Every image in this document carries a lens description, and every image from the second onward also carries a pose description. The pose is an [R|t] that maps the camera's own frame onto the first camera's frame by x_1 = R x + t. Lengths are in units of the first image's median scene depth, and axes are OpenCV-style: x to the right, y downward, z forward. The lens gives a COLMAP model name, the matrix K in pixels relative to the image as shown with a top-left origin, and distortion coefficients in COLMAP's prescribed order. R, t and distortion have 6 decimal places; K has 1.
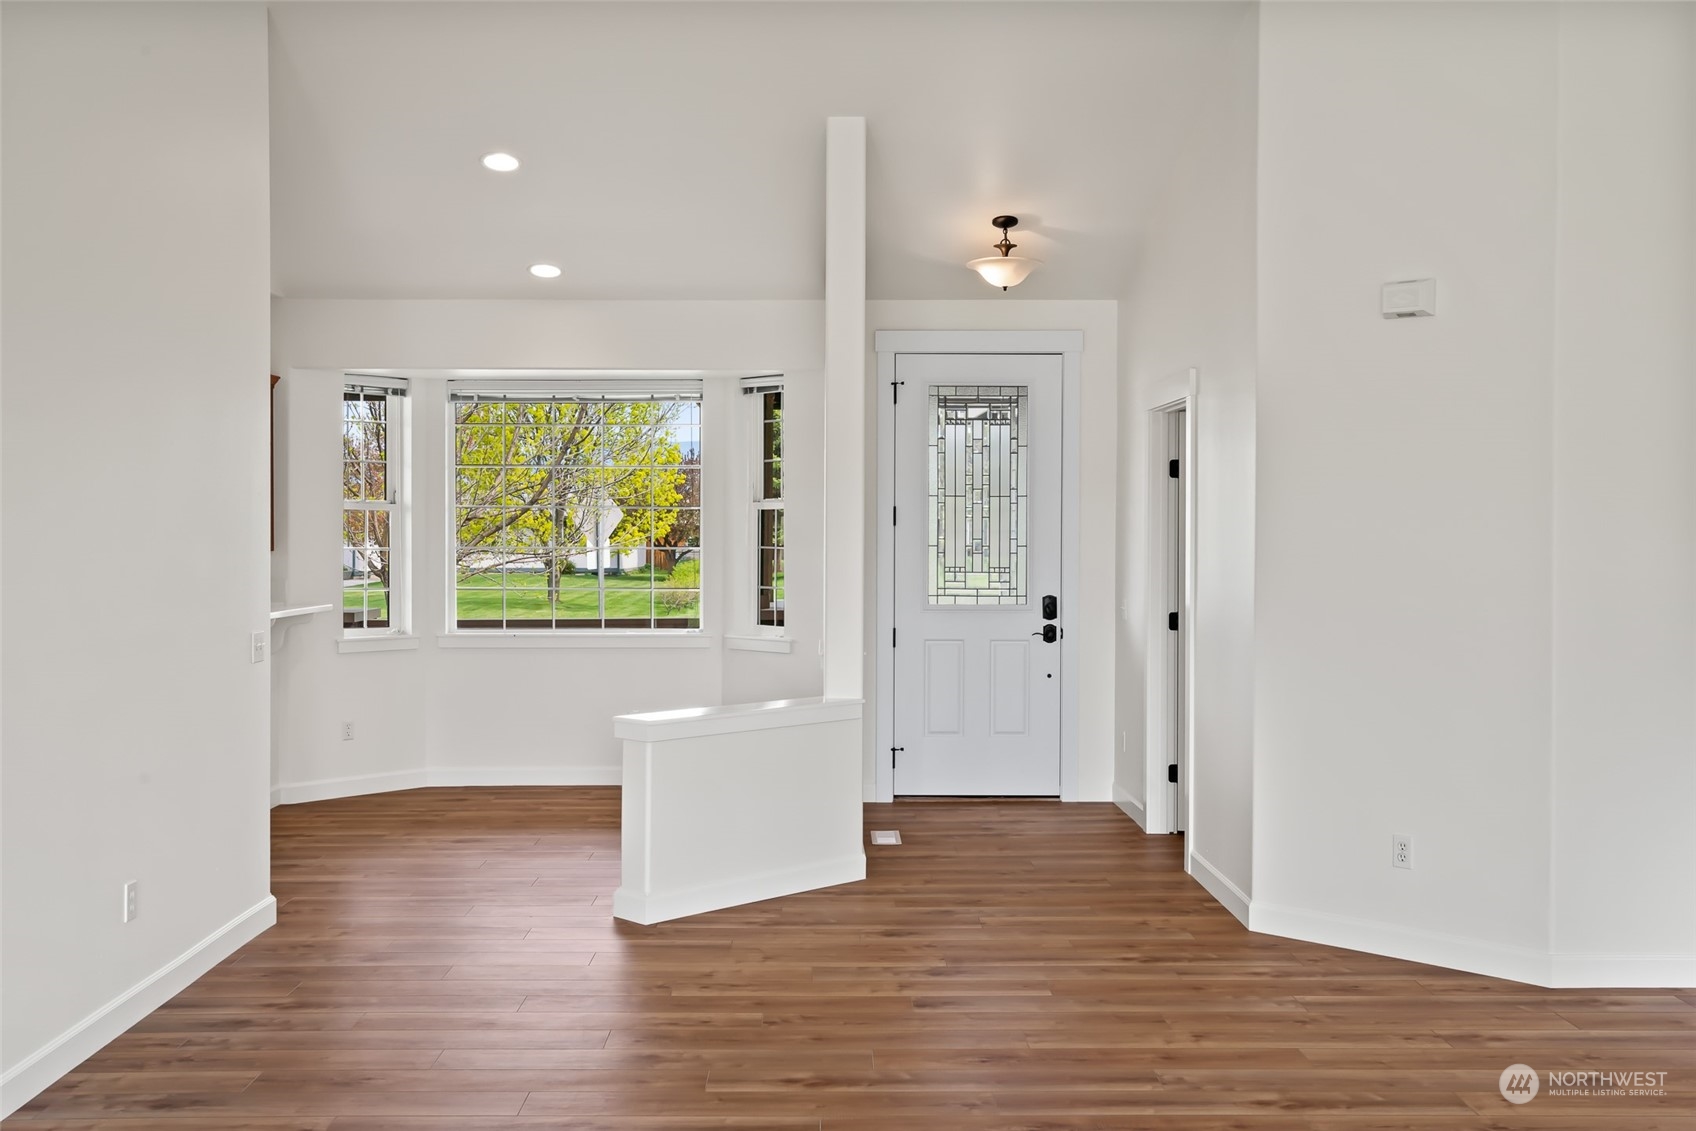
lens RADIAL K [[1671.1, 0, 856.6], [0, 1671.1, 556.2], [0, 0, 1]] dist [0.010957, 0.000000]
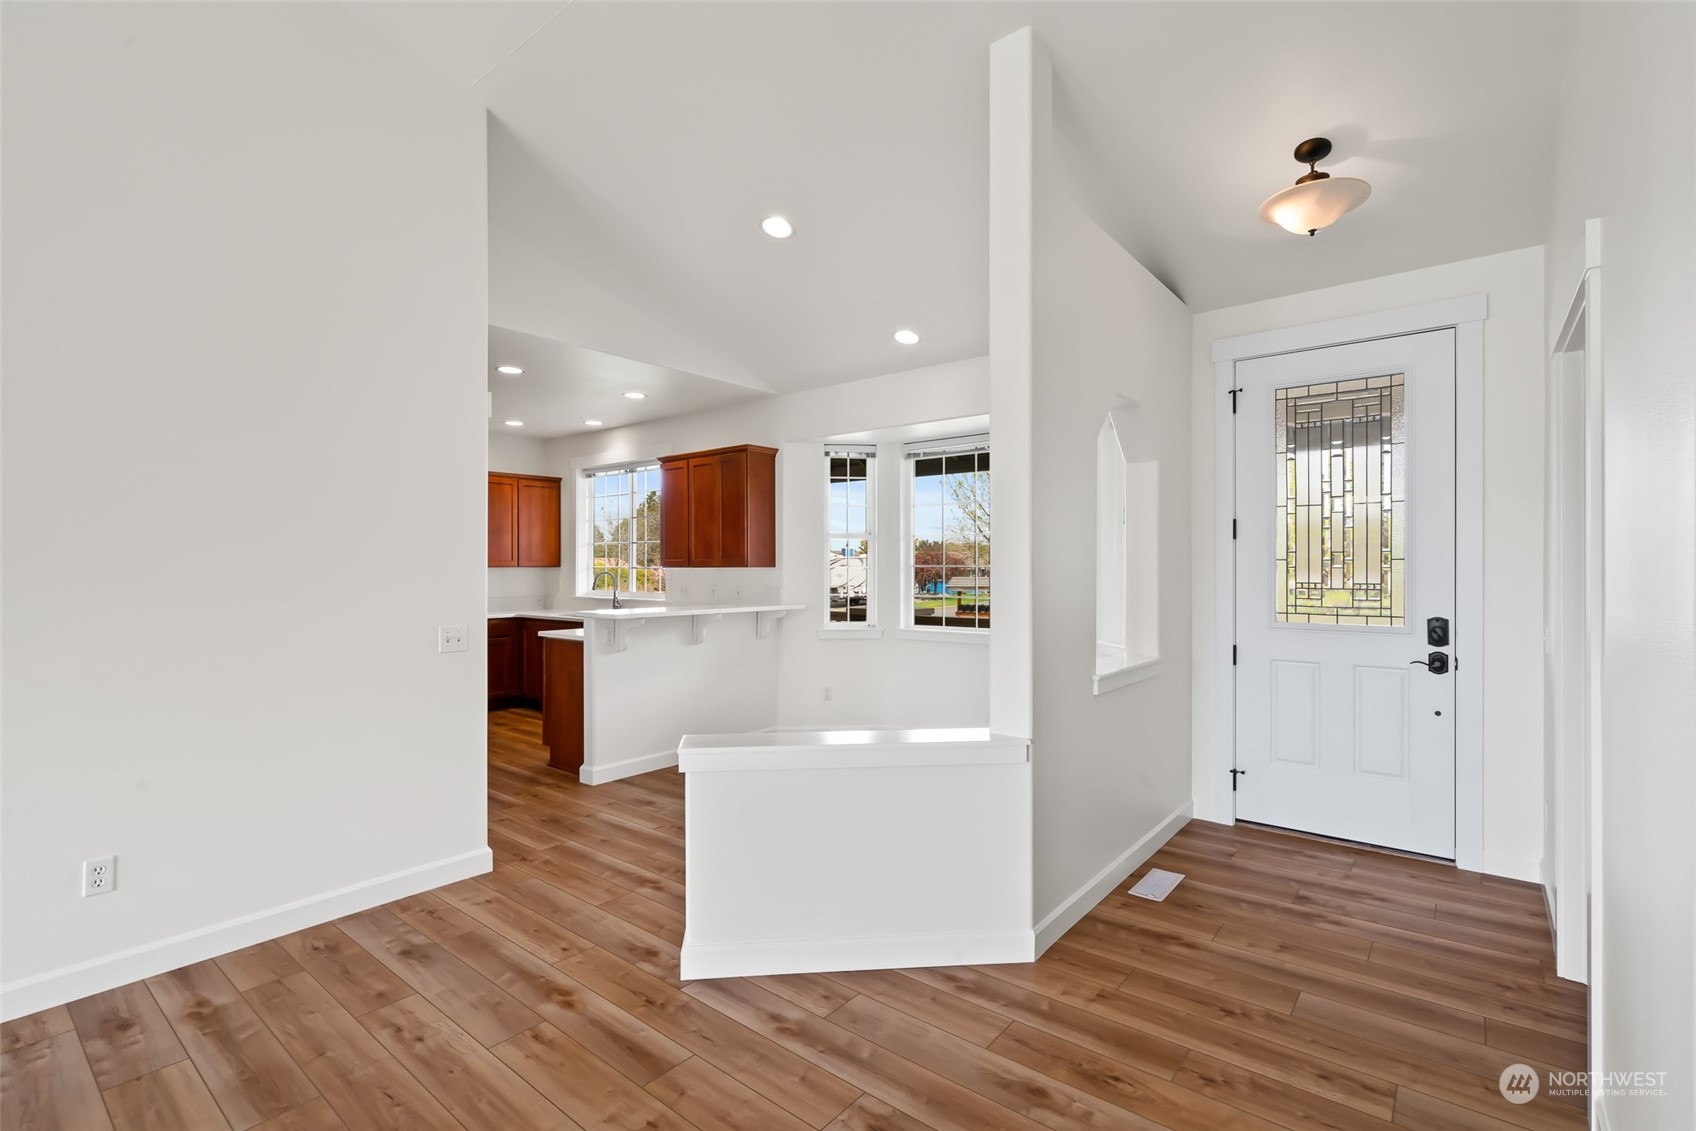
lens RADIAL K [[773.3, 0, 848.3], [0, 773.3, 570.4], [0, 0, 1]] dist [-0.010078, 0.001323]
pose [[0.762024, -0.000466, -0.647548, 0.140122], [-0.007799, 0.999921, -0.009897, 0.005788], [0.647501, 0.012592, 0.761960, 0.513230]]
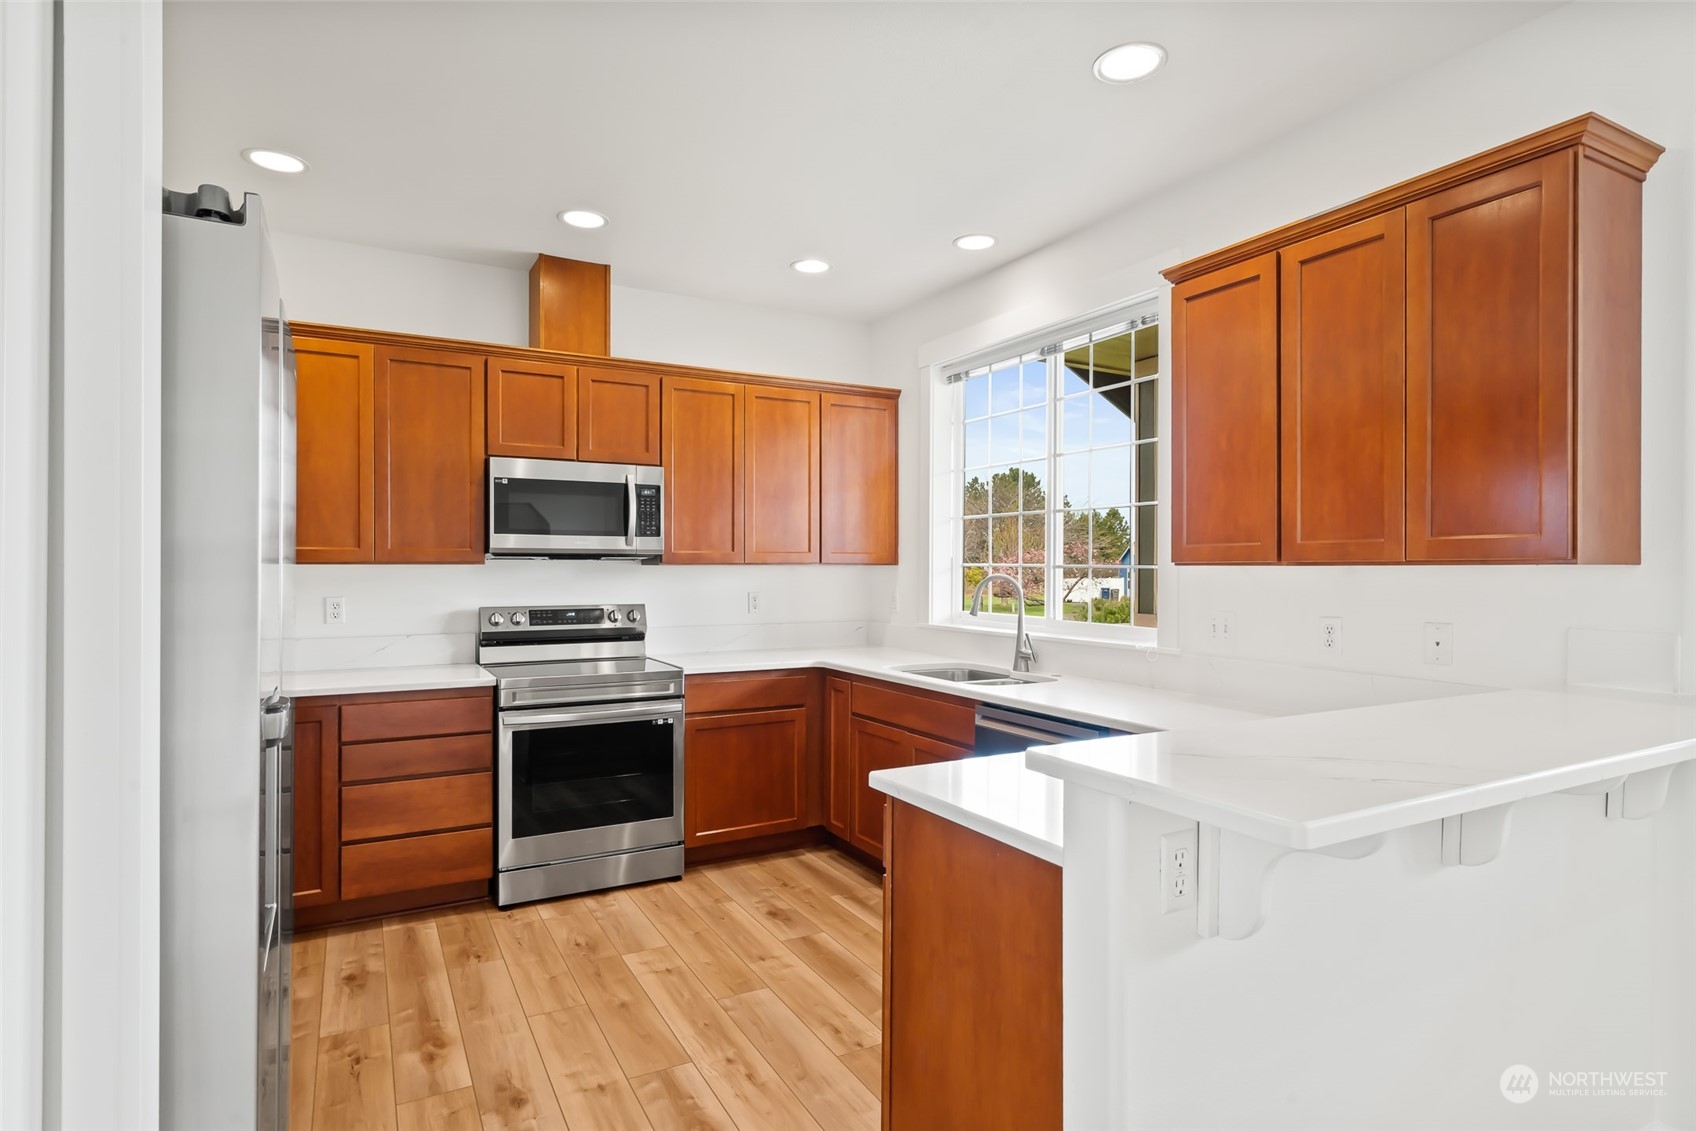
lens RADIAL K [[880.9, 0, 837.5], [0, 880.9, 575.5], [0, 0, 1]] dist [-0.012744, 0.005234]
pose [[0.456212, 0.005547, -0.889854, -0.239573], [-0.014316, 0.999897, -0.001106, 0.002434], [0.889756, 0.013244, 0.456245, 0.706615]]
